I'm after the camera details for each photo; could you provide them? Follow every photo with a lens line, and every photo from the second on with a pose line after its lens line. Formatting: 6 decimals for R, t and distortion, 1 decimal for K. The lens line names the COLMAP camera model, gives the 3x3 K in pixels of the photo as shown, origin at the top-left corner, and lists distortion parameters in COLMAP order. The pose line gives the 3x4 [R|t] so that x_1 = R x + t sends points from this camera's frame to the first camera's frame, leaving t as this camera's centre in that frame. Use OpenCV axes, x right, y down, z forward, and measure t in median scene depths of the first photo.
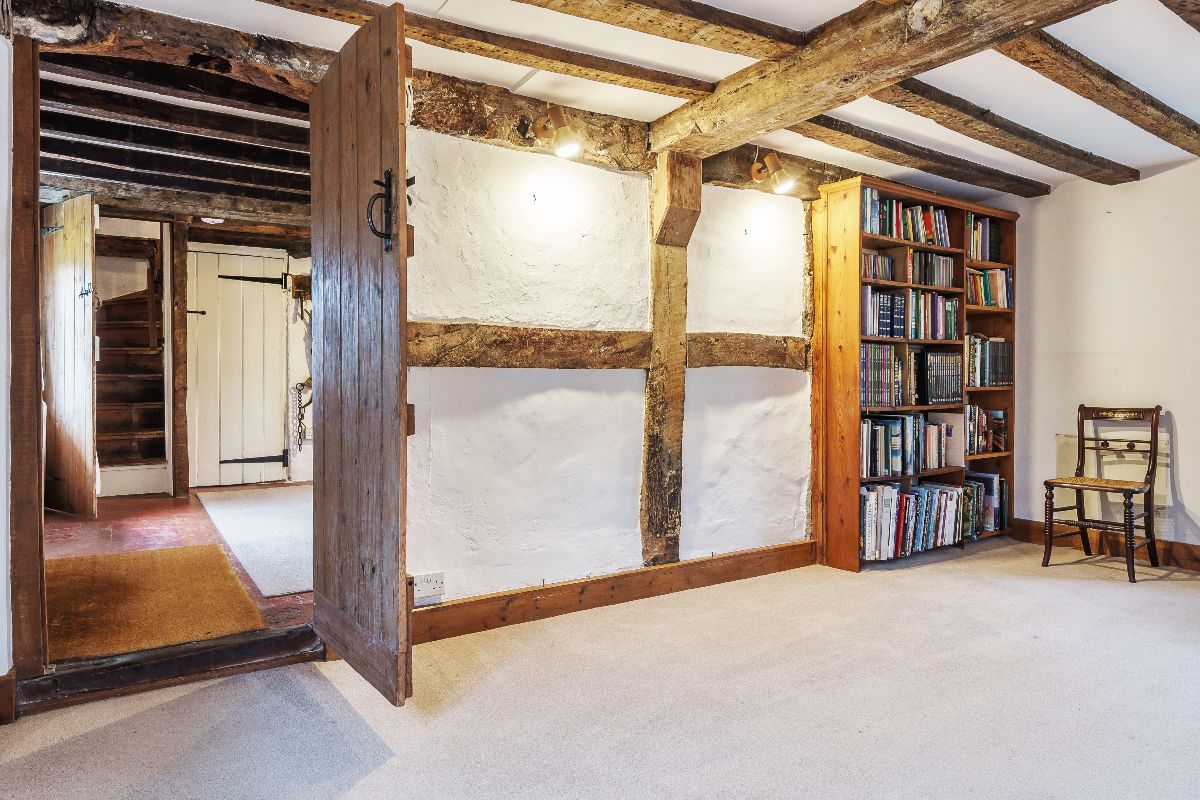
lens RADIAL K [[719.1, 0, 598.5], [0, 719.1, 397.1], [0, 0, 1]] dist [-0.001986, -0.001759]
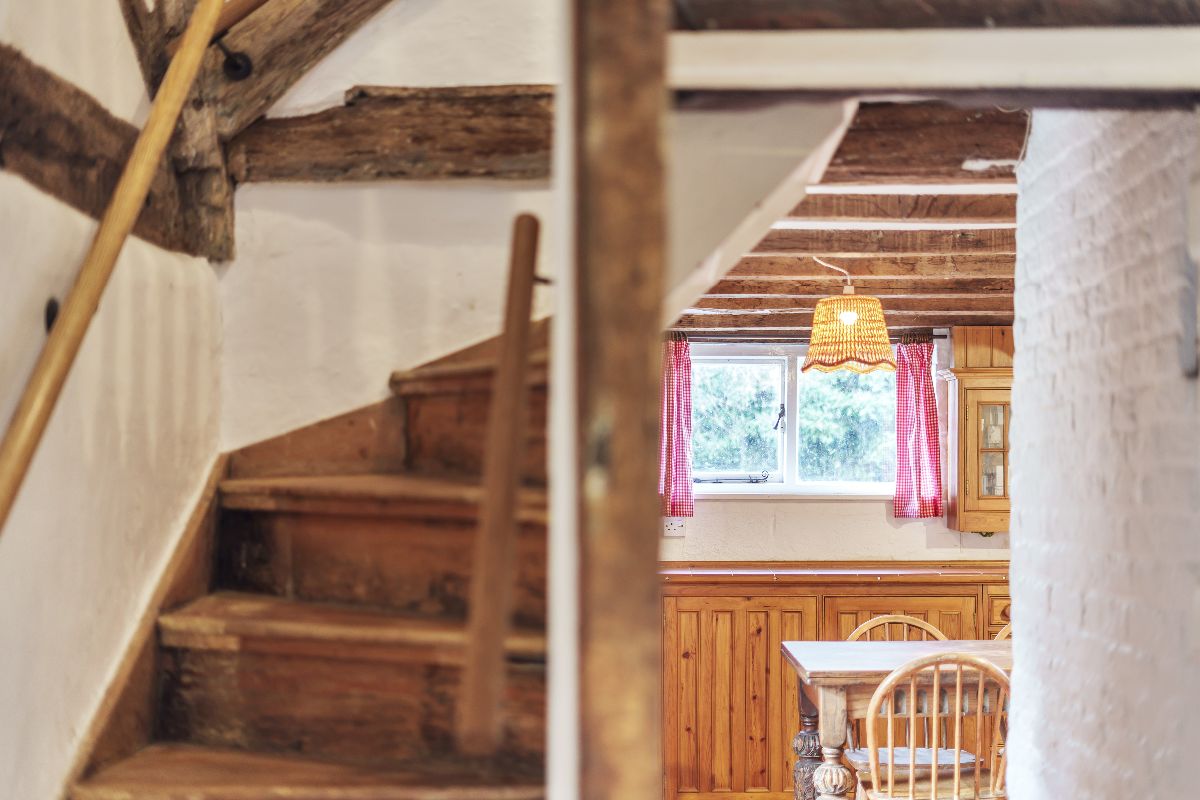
lens RADIAL K [[1736.9, 0, 599.8], [0, 1736.9, 401.1], [0, 0, 1]] dist [-0.007189, 0.000000]
pose [[0.823263, -0.014927, -0.567464, -0.357569], [-0.012754, 0.998916, -0.044778, -0.112886], [0.567517, 0.044101, 0.822179, 0.649504]]
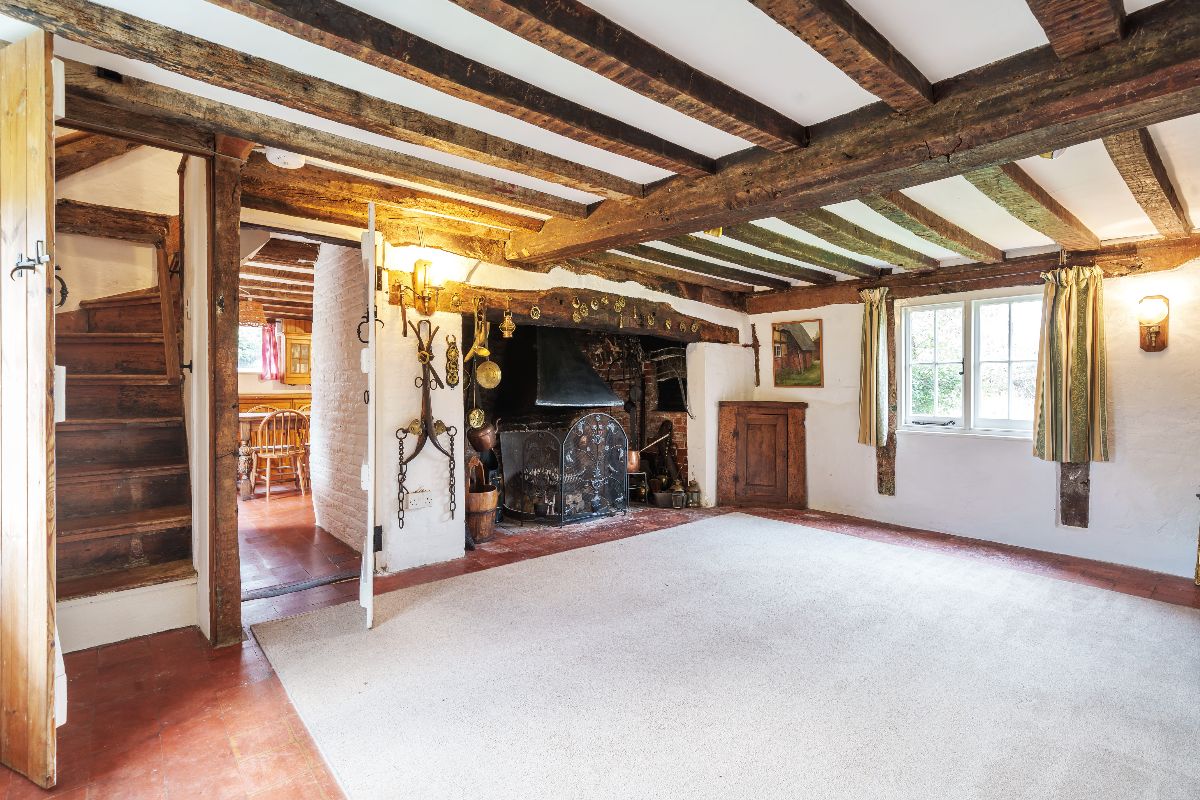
lens RADIAL K [[568.7, 0, 603.7], [0, 568.7, 391.8], [0, 0, 1]] dist [0.005867, 0.000541]
pose [[0.990875, 0.005446, 0.134672, -0.312185], [-0.003520, 0.999888, -0.014534, -0.049337], [-0.134737, 0.013927, 0.990784, 0.457653]]
